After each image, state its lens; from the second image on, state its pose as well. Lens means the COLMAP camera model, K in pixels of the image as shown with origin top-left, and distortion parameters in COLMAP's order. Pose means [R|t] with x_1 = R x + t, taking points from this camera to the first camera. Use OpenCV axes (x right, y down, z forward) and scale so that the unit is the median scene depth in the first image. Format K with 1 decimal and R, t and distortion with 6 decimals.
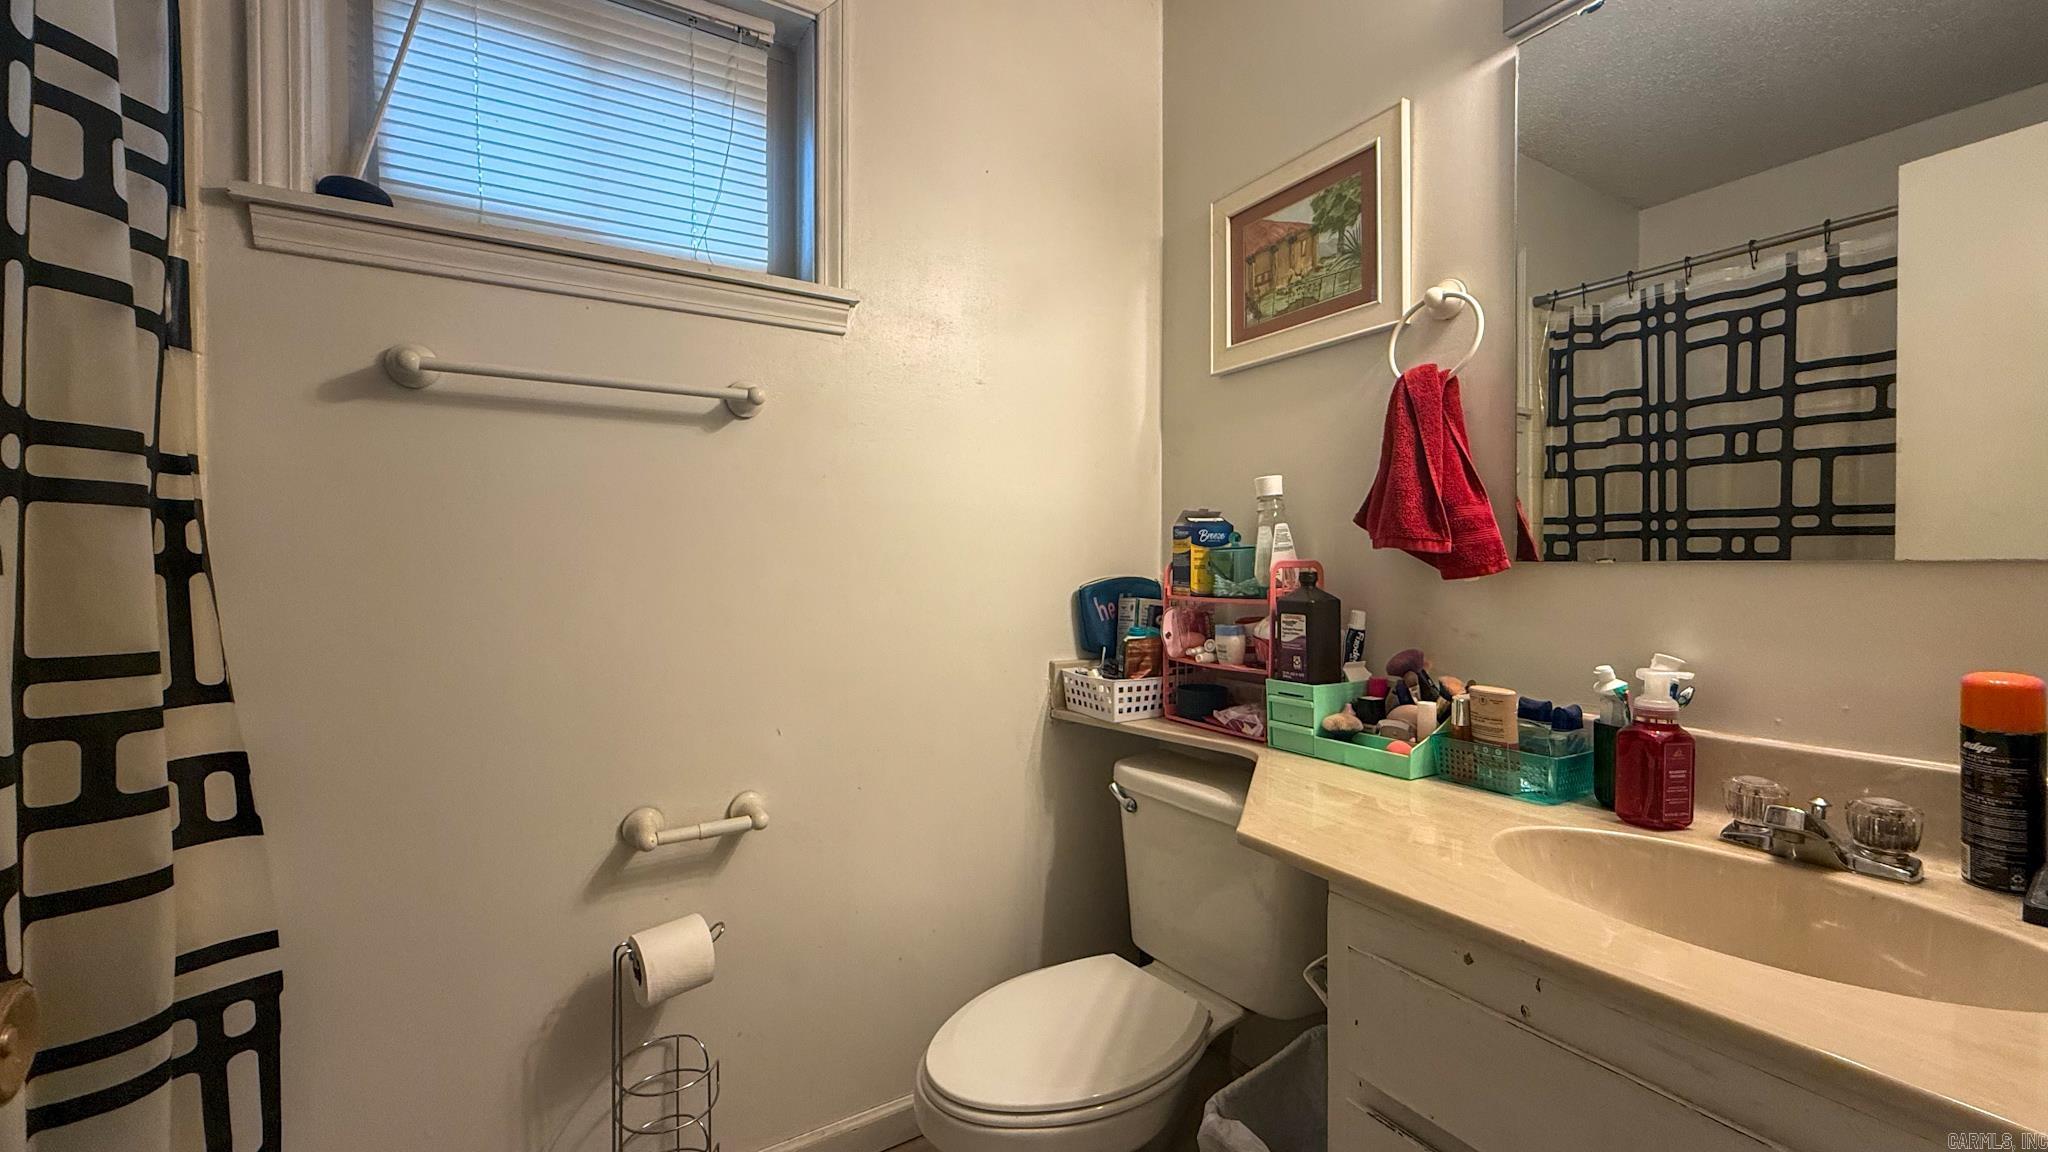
lens RADIAL K [[811.6, 0, 1028.3], [0, 811.6, 563.8], [0, 0, 1]] dist [0.000722, 0.000170]
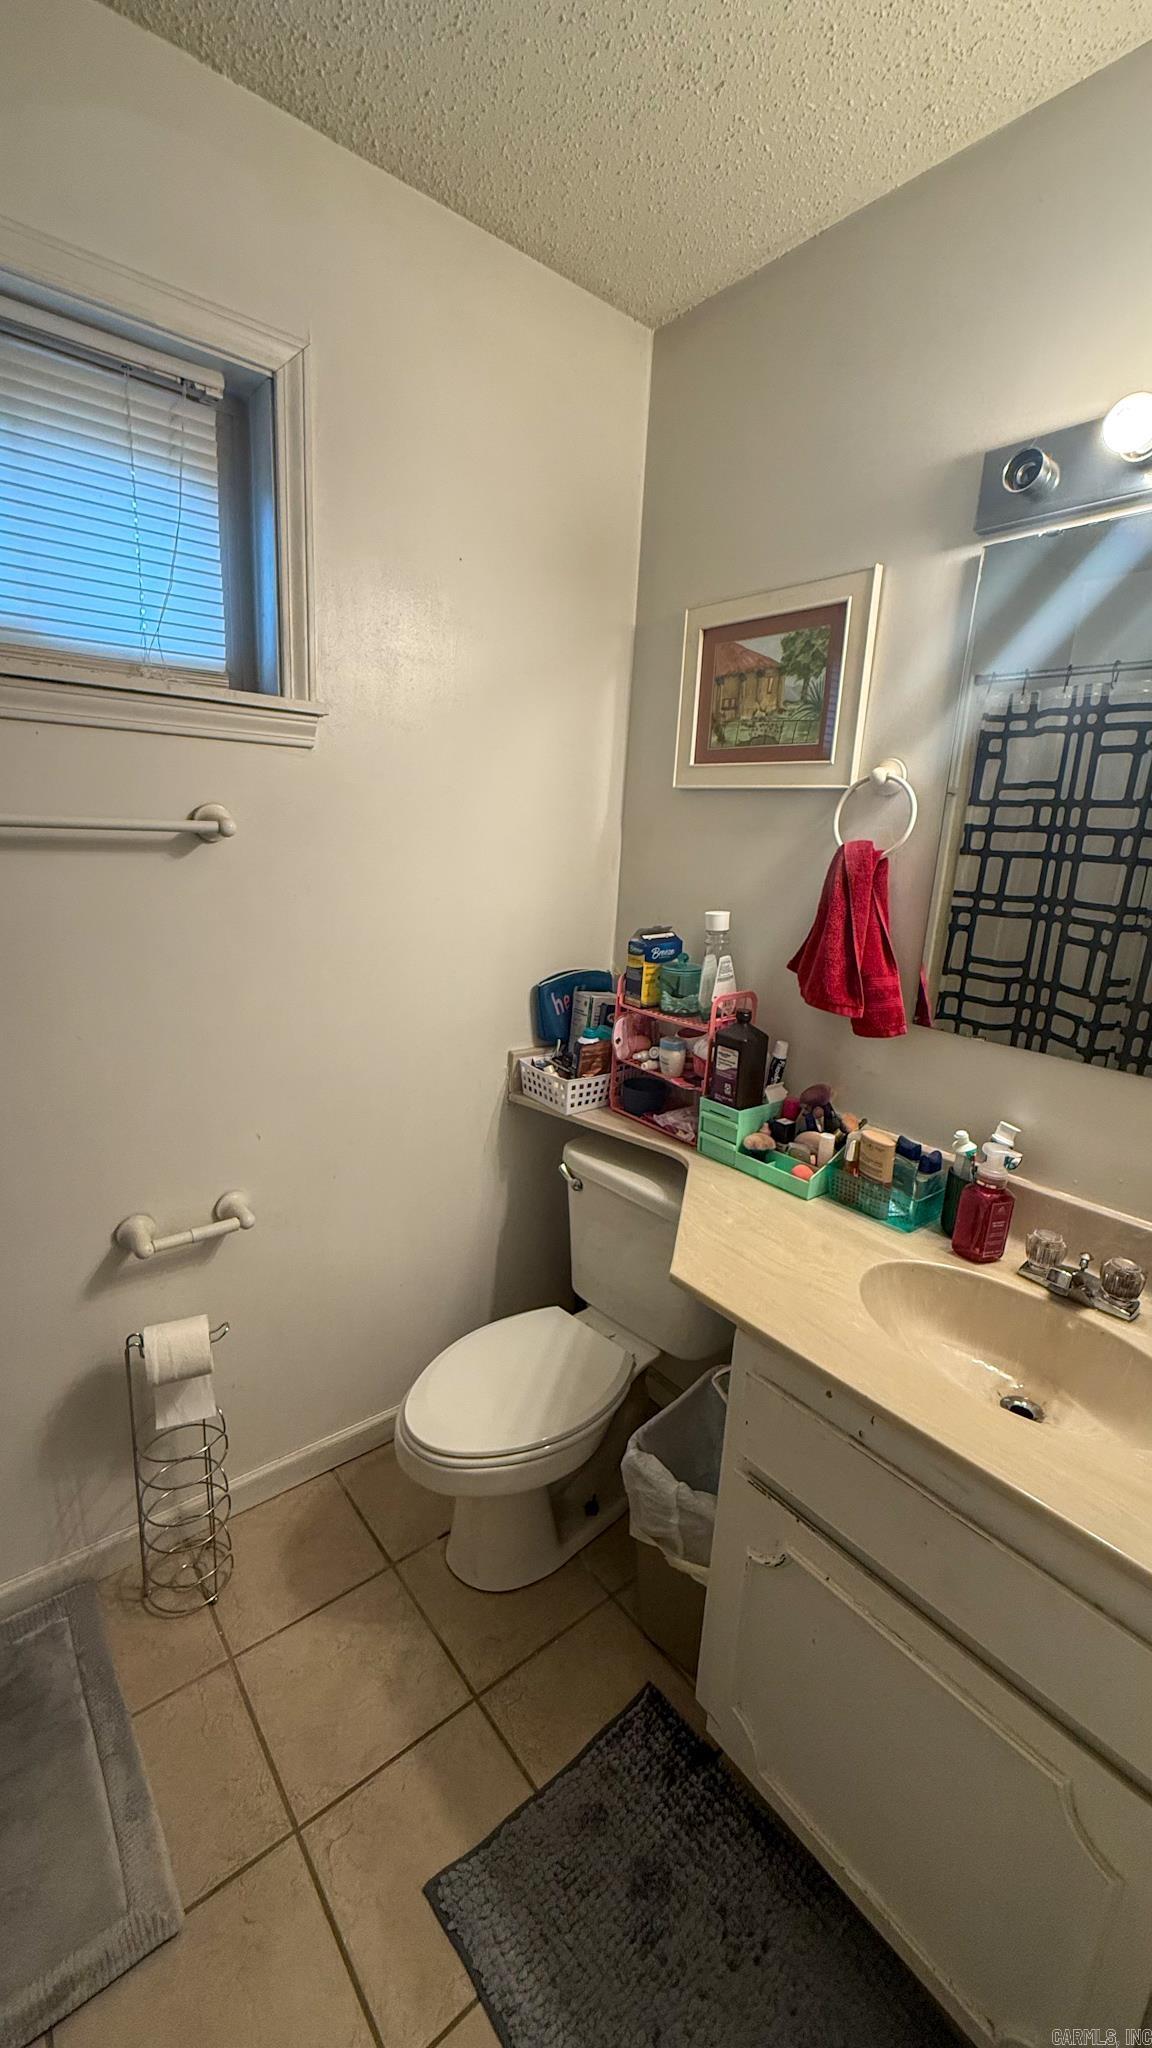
lens RADIAL K [[811.6, 0, 585.3], [0, 811.6, 1024.5], [0, 0, 1]] dist [0.000722, 0.000170]
pose [[0.989137, 0.020383, 0.145574, -0.037269], [-0.052460, 0.974073, 0.220069, -0.196427], [-0.137314, -0.225315, 0.964561, -0.064819]]
